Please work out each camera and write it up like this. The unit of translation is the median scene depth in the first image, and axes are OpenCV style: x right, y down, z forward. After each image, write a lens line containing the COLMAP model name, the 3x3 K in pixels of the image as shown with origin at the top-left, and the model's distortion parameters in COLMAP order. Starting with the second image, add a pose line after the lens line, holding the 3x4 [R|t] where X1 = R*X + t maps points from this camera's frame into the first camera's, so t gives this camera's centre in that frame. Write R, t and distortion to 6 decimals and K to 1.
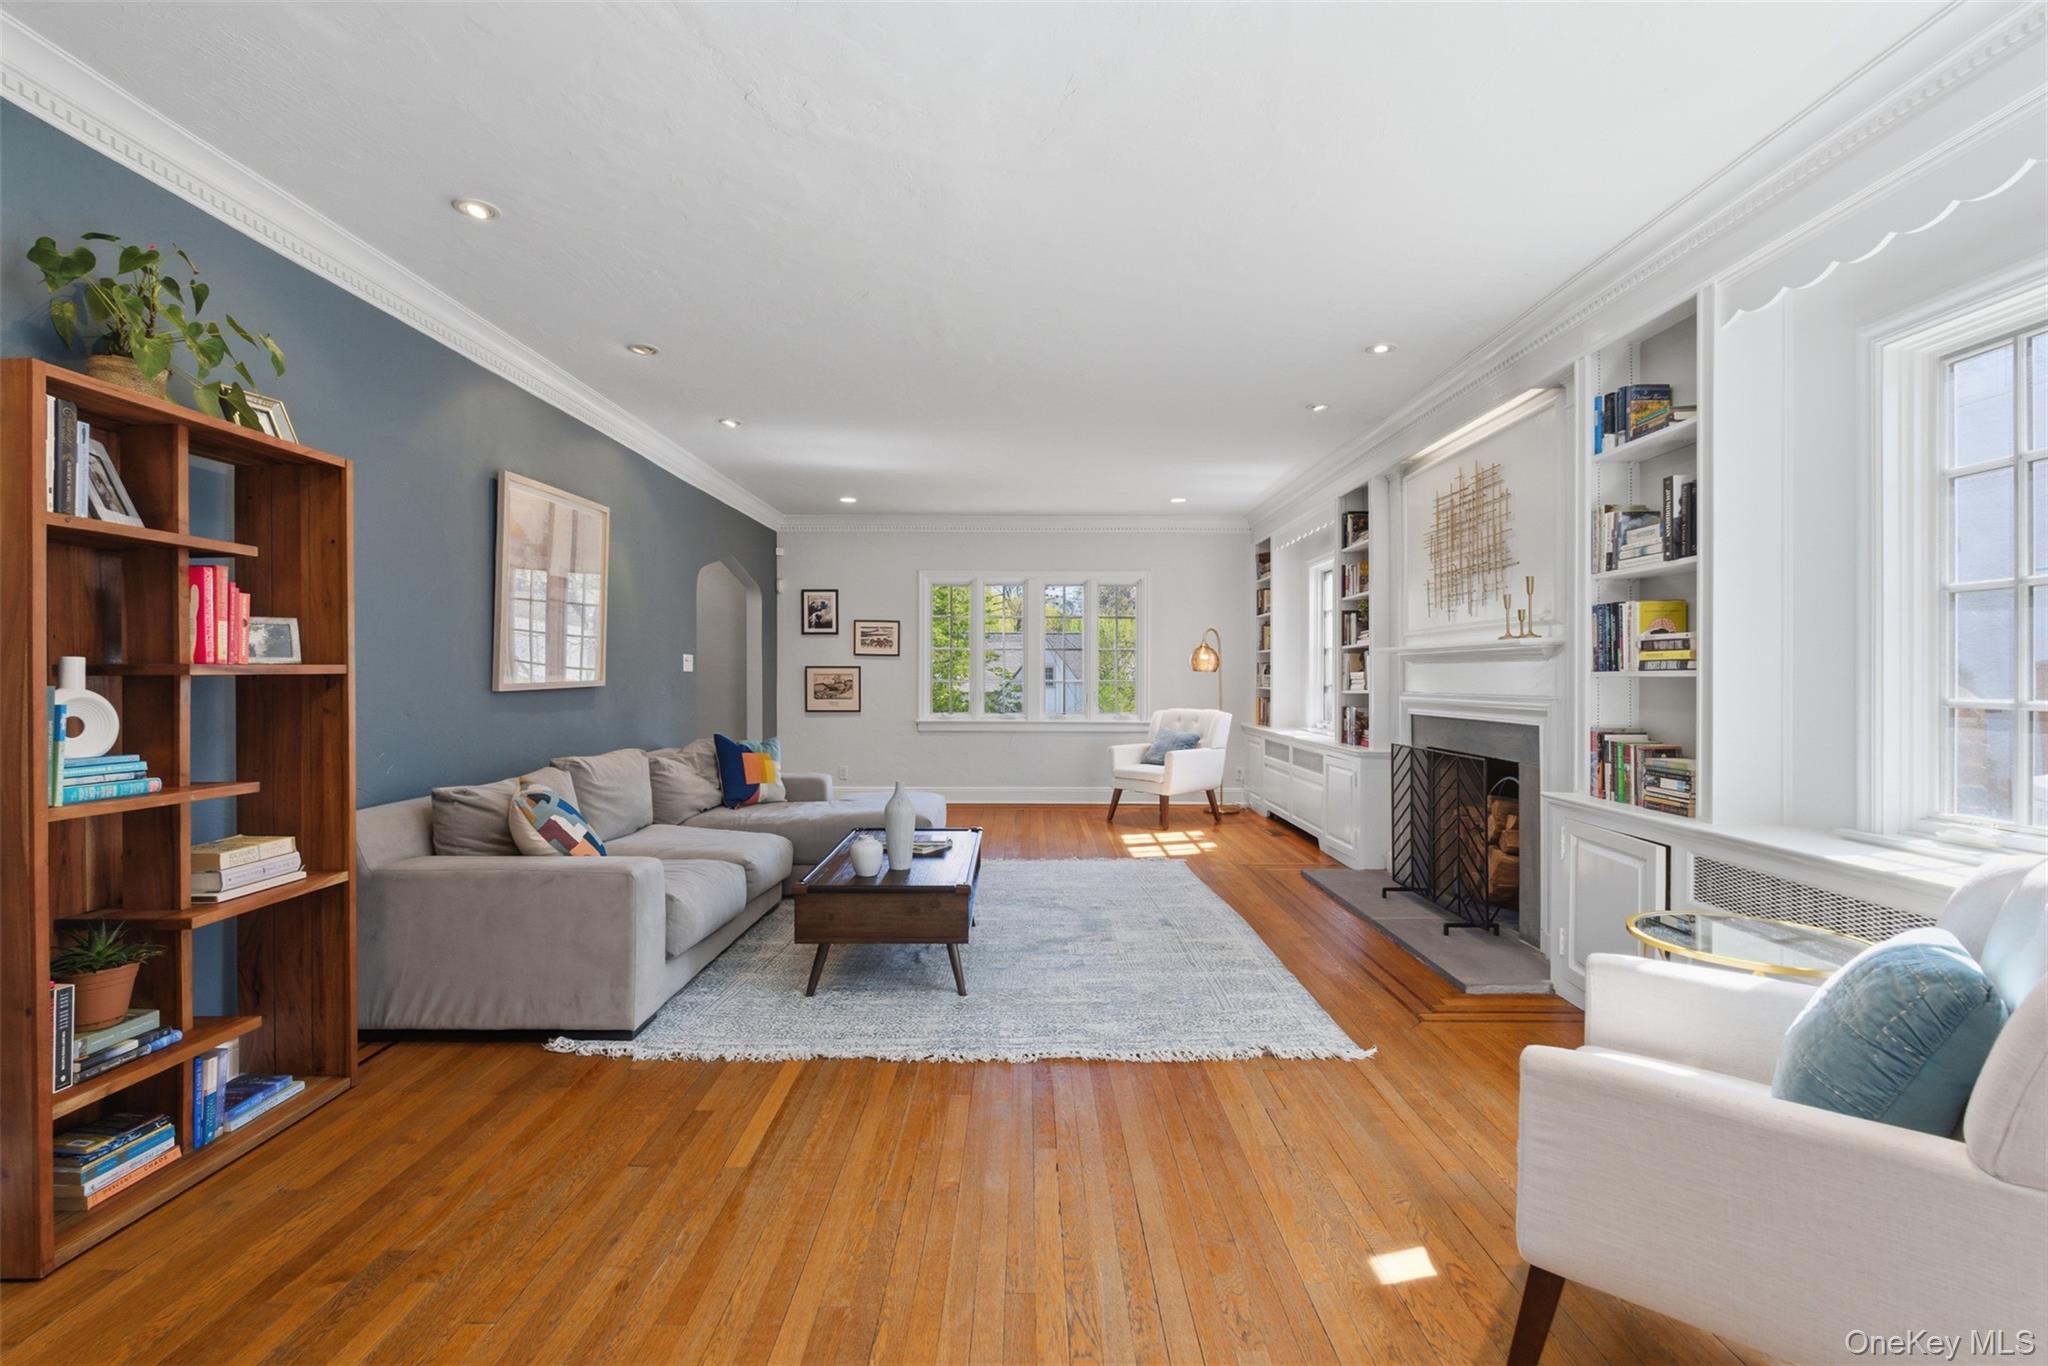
lens RADIAL K [[908.6, 0, 1019.0], [0, 908.6, 674.8], [0, 0, 1]] dist [-0.003891, 0.000414]
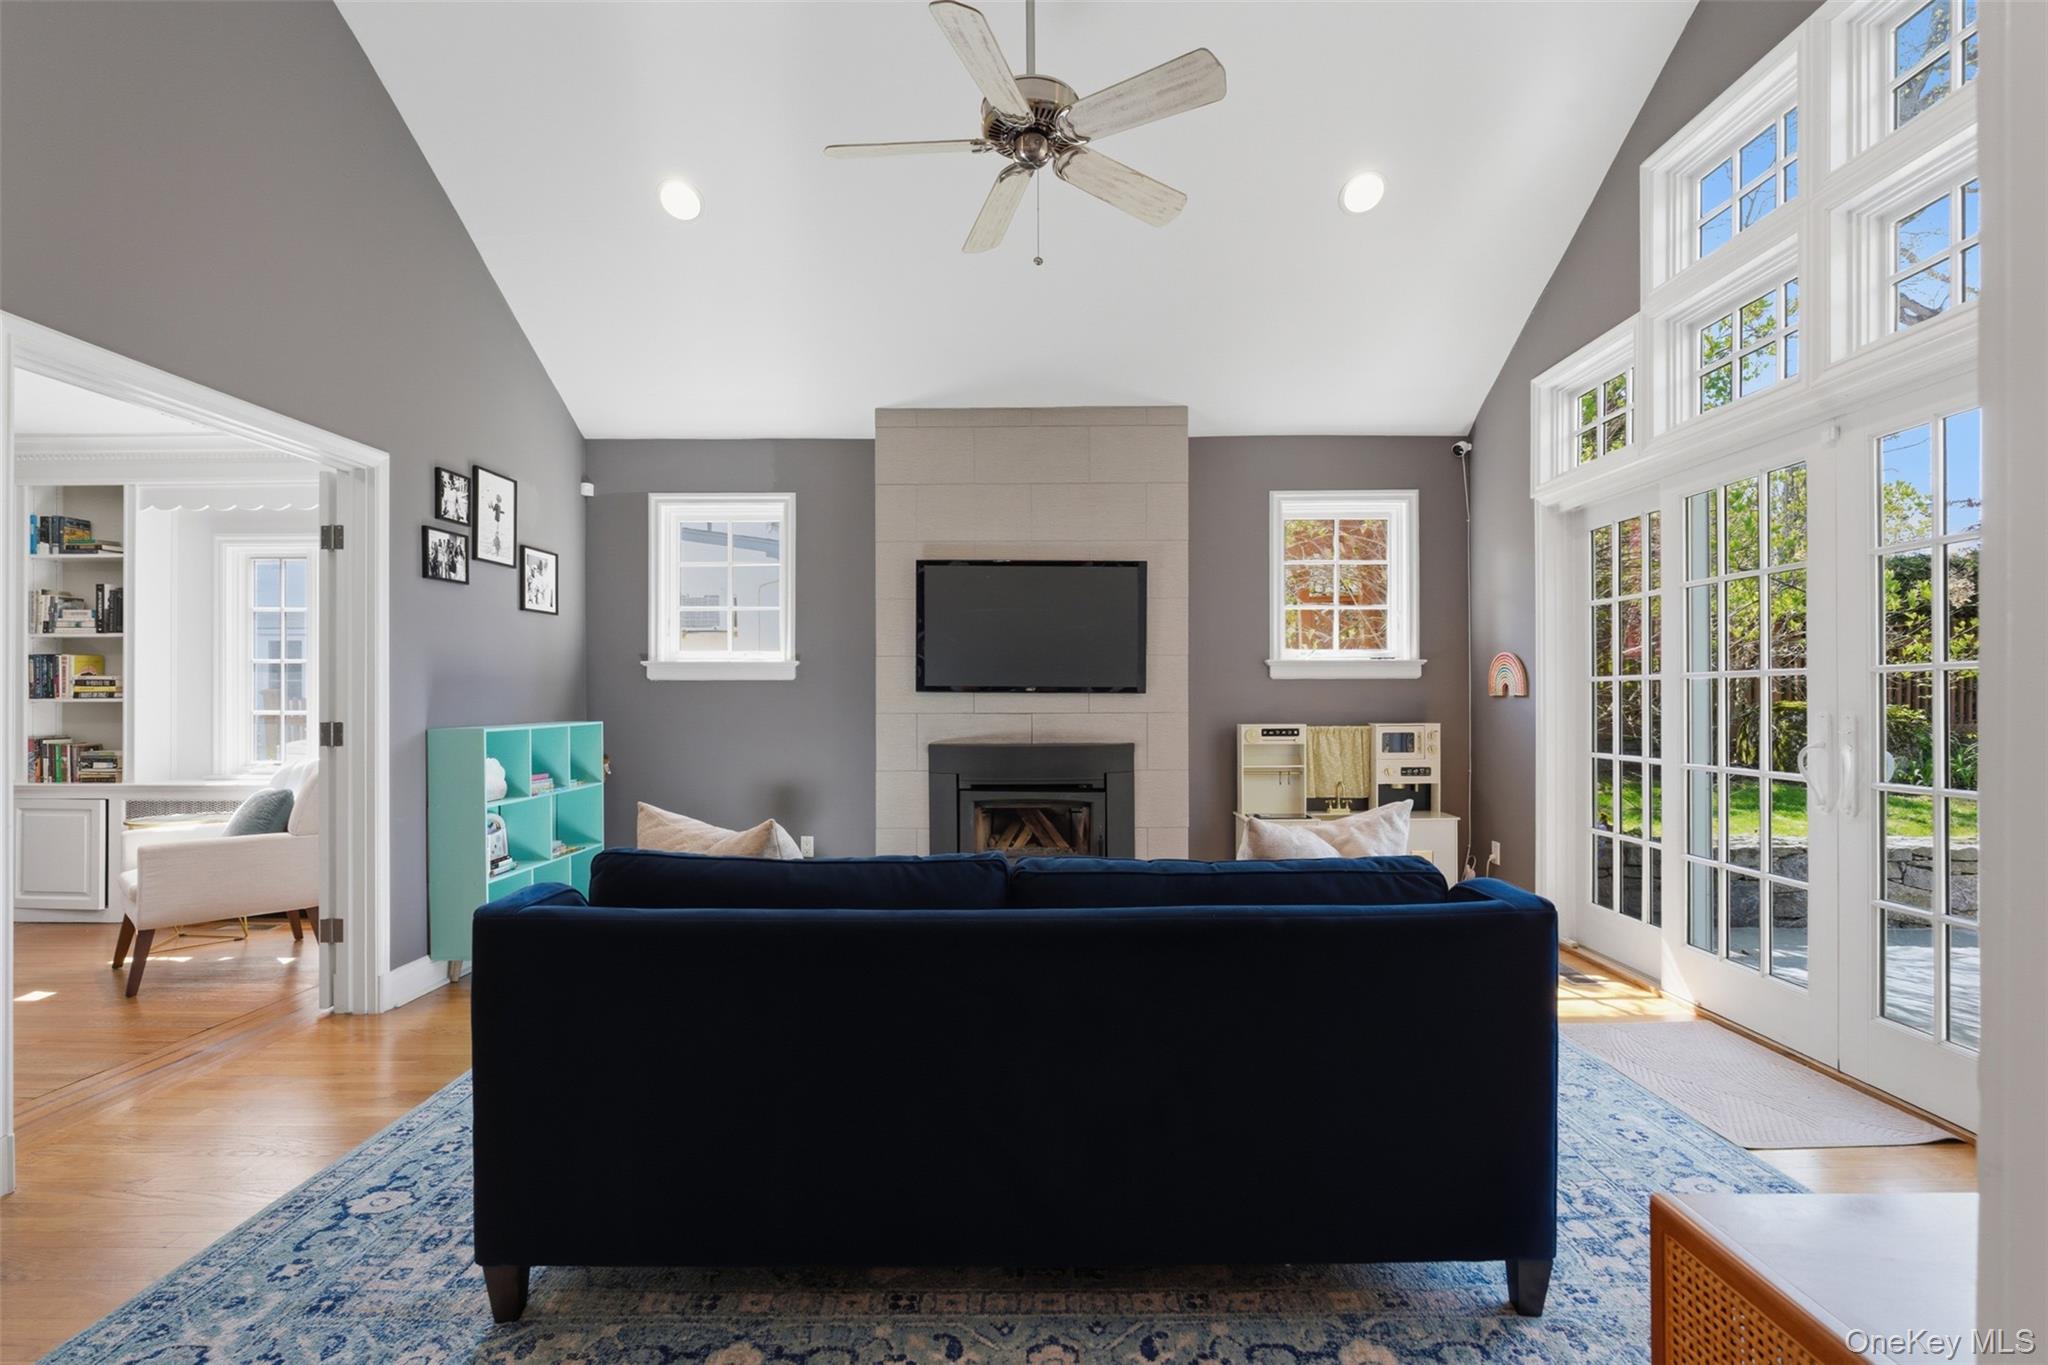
lens RADIAL K [[908.6, 0, 1027.0], [0, 908.6, 691.9], [0, 0, 1]] dist [-0.003891, 0.000414]
pose [[0.009638, 0.003389, 0.999948, -0.899946], [0.004450, 0.999984, -0.003432, -0.002498], [-0.999944, 0.004483, 0.009623, -0.701550]]
